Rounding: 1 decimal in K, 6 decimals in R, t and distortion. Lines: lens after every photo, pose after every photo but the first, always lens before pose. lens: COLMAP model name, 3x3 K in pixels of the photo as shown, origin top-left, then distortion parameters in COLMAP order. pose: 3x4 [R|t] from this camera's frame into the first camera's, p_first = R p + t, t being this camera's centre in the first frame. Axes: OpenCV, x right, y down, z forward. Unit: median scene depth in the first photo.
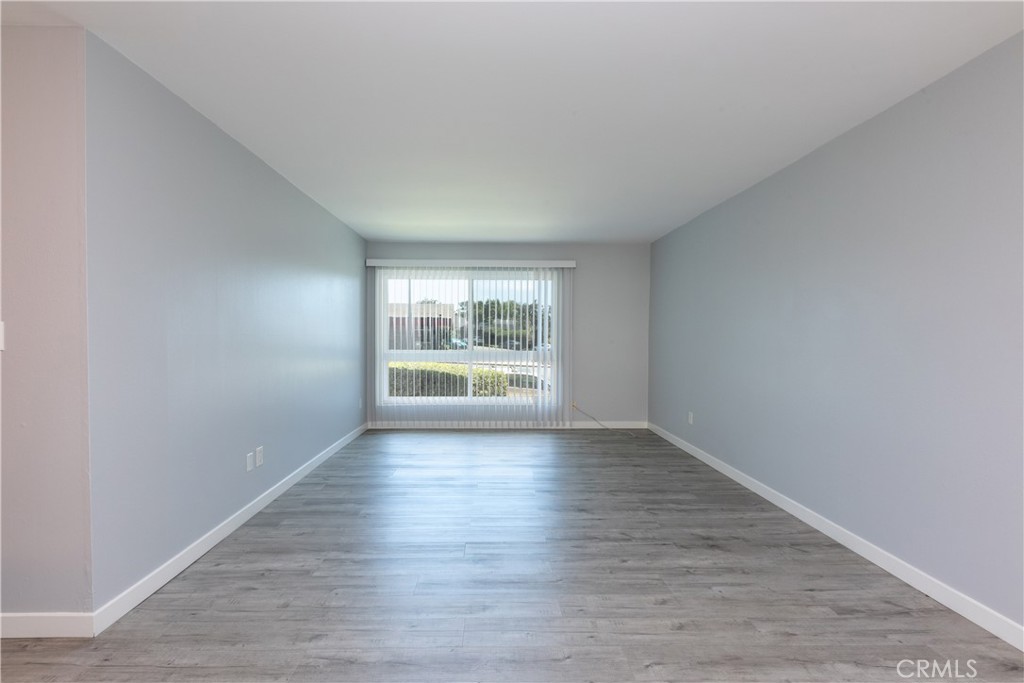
lens RADIAL K [[465.3, 0, 512.0], [0, 465.3, 341.5], [0, 0, 1]] dist [0.024776, -0.000105]
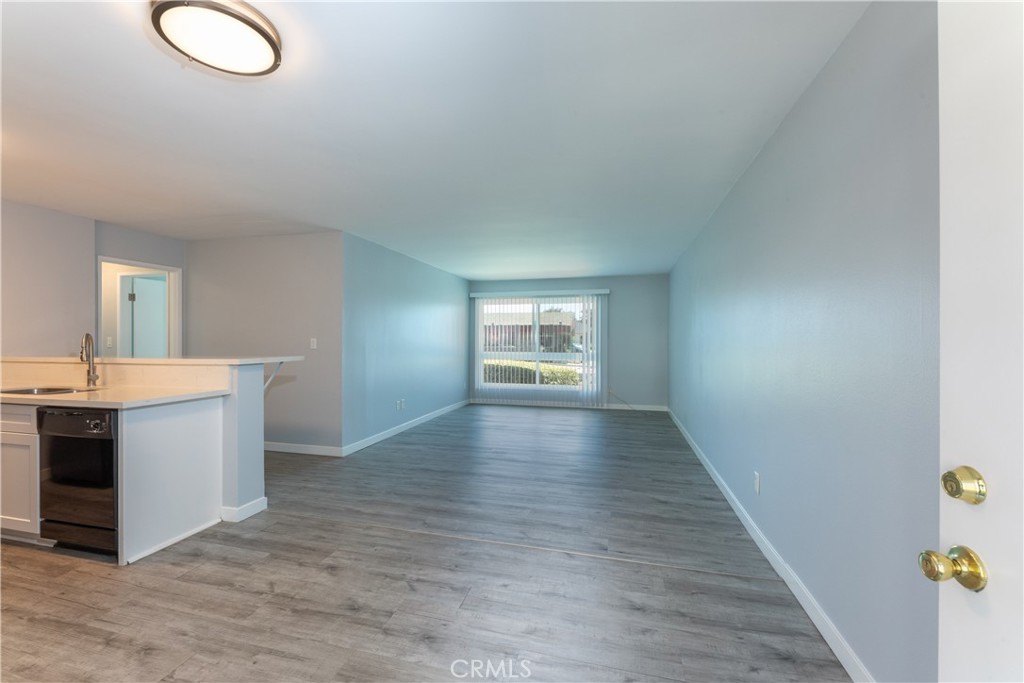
lens RADIAL K [[424.1, 0, 512.0], [0, 424.1, 341.5], [0, 0, 1]] dist [-0.000160, -0.000001]
pose [[0.961887, -0.003403, -0.273425, 0.201514], [0.000430, 0.999940, -0.010931, -0.000654], [0.273446, 0.010397, 0.961831, -0.302201]]
